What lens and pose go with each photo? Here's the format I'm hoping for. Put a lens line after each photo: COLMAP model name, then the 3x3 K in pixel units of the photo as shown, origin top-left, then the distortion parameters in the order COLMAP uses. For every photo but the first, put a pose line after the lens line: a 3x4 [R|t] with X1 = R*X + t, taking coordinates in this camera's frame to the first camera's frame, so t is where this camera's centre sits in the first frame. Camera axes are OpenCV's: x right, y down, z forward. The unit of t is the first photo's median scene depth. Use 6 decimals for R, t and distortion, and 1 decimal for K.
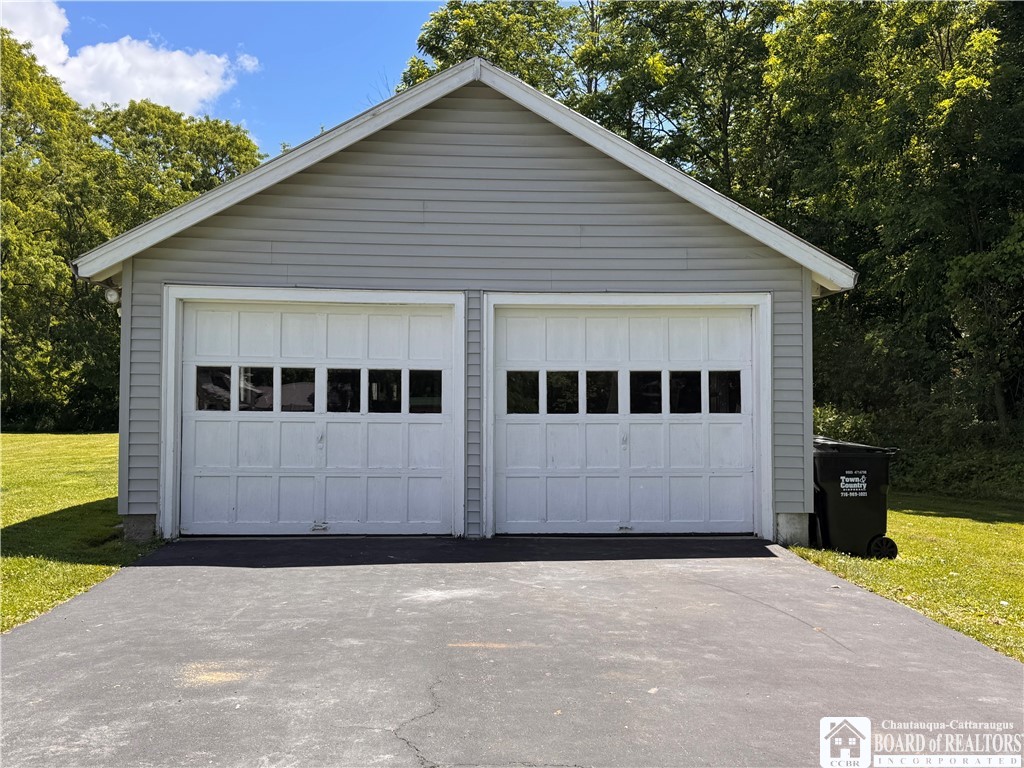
lens RADIAL K [[1047.2, 0, 513.1], [0, 1047.2, 385.2], [0, 0, 1]] dist [0.003538, 0.000000]
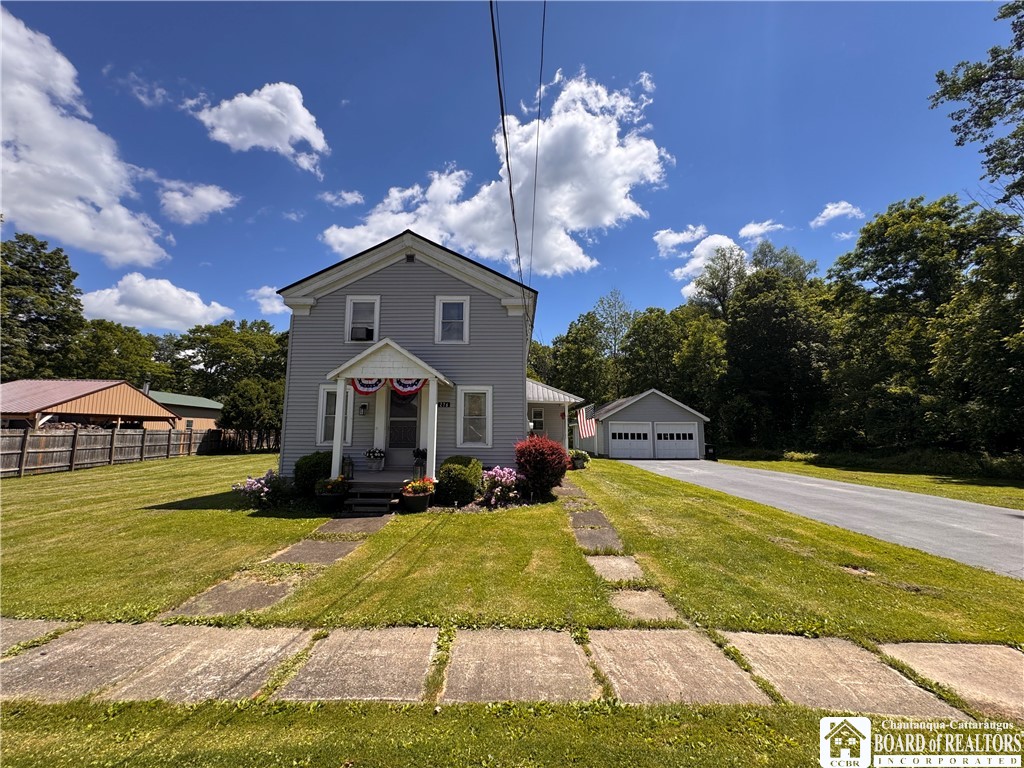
lens RADIAL K [[408.1, 0, 510.6], [0, 408.1, 381.9], [0, 0, 1]] dist [-0.004106, 0.000882]
pose [[0.998099, -0.006799, -0.061260, -0.783576], [-0.000251, 0.993440, -0.114351, -0.042376], [0.061636, 0.114148, 0.991550, -1.694497]]
